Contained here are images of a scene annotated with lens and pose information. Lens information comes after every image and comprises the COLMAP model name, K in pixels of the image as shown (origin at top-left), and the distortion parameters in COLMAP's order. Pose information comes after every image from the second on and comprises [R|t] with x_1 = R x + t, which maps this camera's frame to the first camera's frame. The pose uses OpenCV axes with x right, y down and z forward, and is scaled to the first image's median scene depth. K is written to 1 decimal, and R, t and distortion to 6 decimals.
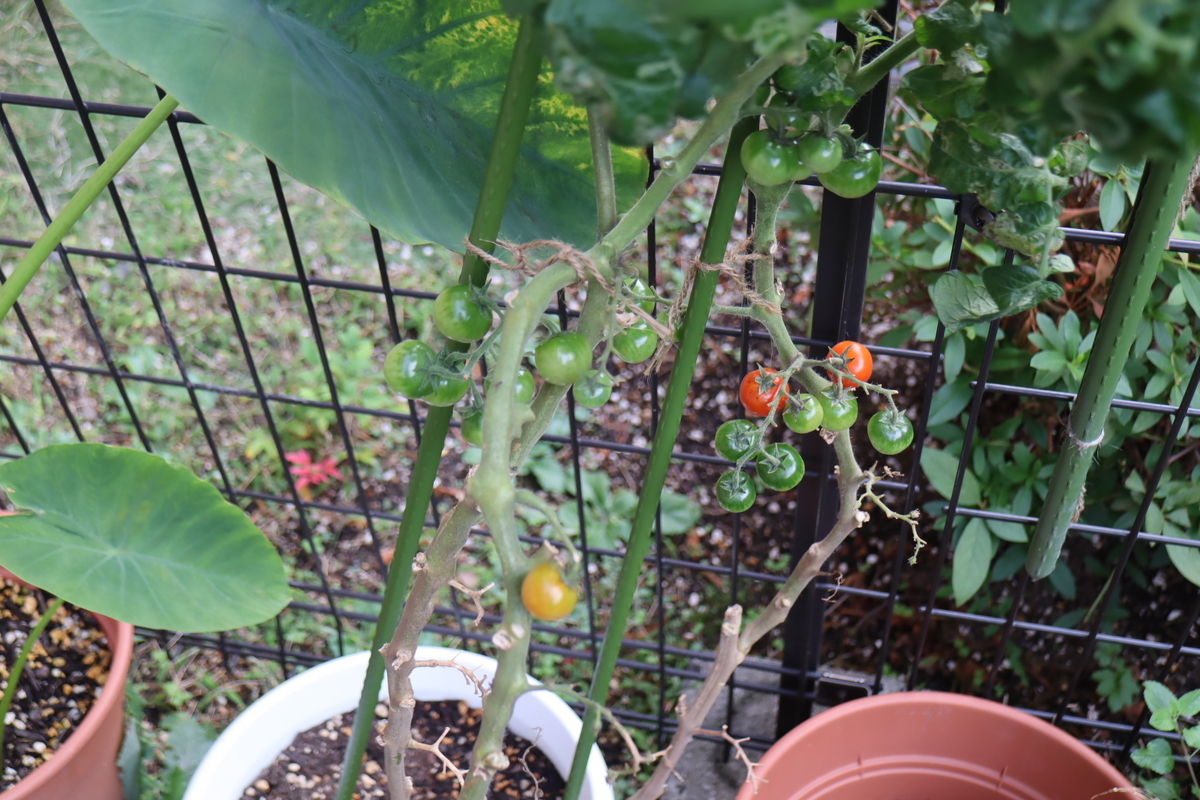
lens RADIAL K [[1581.6, 0, 600.0], [0, 1581.6, 400.0], [0, 0, 1]] dist [-0.014009, -0.011986]
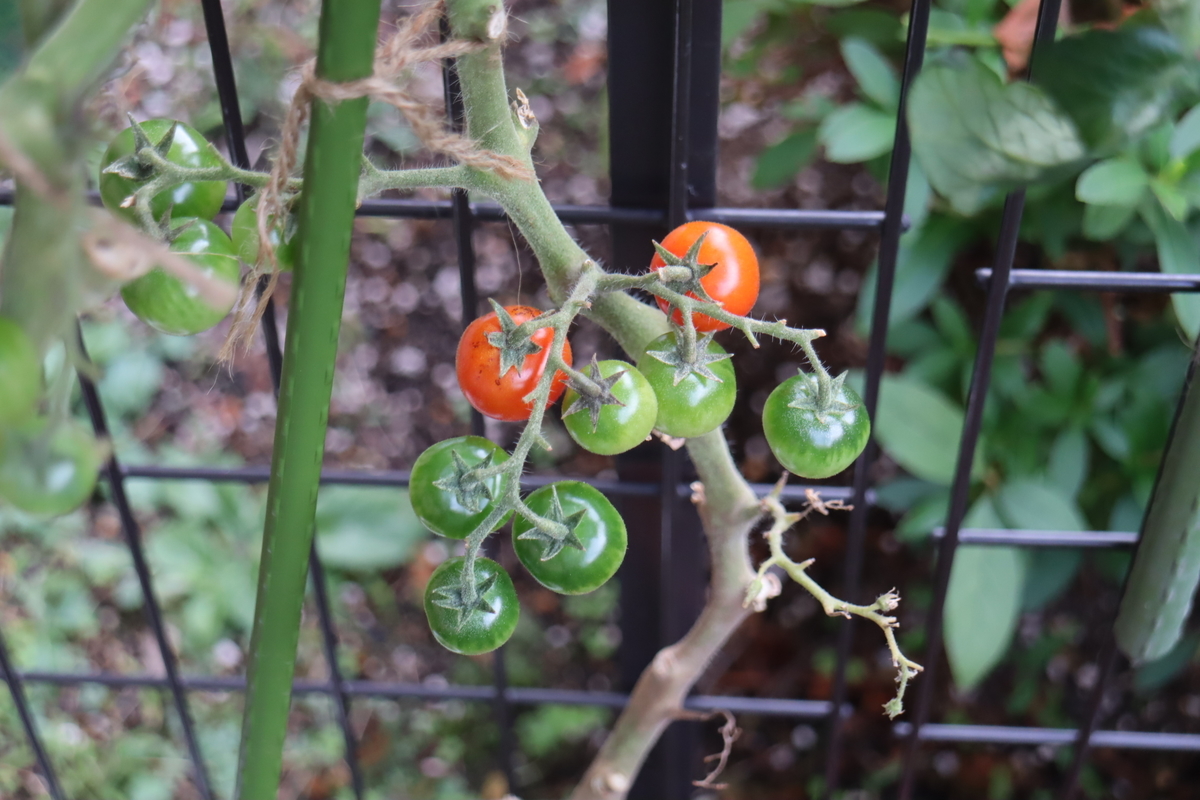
lens RADIAL K [[2667.6, 0, 600.0], [0, 2667.6, 400.0], [0, 0, 1]] dist [0.103876, -0.057559]
pose [[0.987053, -0.110384, 0.116372, 0.043126], [0.102383, 0.992089, 0.072643, -0.045192], [-0.123470, -0.059788, 0.990546, 0.294852]]
